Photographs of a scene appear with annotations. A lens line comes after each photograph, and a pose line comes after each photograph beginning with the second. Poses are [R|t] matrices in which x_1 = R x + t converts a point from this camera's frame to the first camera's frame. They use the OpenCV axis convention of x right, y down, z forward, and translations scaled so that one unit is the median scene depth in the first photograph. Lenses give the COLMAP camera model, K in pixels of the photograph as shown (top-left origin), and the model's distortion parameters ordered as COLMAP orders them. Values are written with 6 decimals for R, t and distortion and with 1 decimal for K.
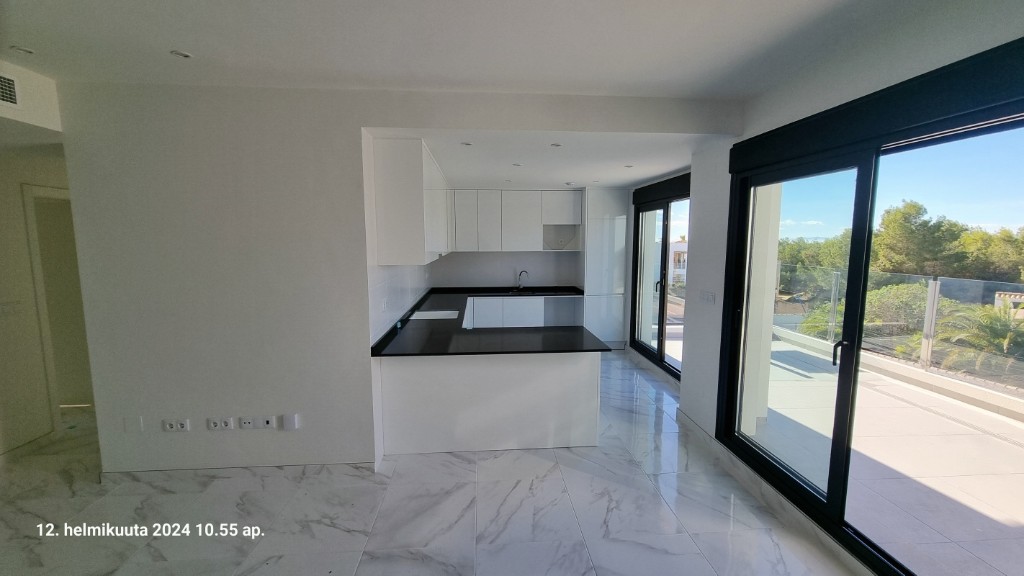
lens RADIAL K [[416.2, 0, 511.0], [0, 416.2, 288.3], [0, 0, 1]] dist [0.000701, -0.000369]
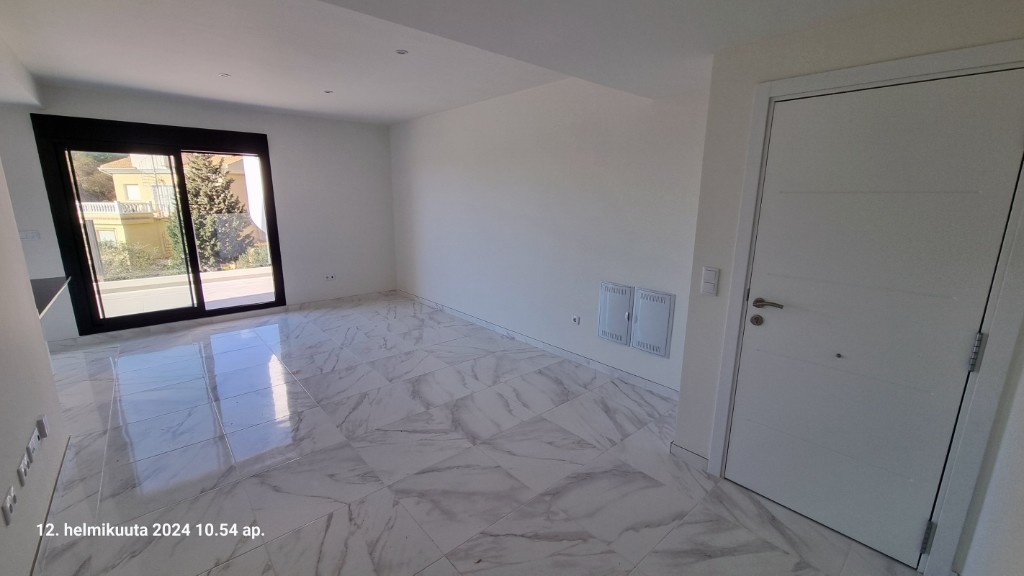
lens RADIAL K [[416.2, 0, 508.6], [0, 416.2, 288.3], [0, 0, 1]] dist [0.000701, -0.000369]
pose [[-0.593552, -0.178242, 0.784810, -1.525934], [0.090100, 0.954319, 0.284882, -0.054574], [-0.799737, 0.239804, -0.550378, 0.658477]]
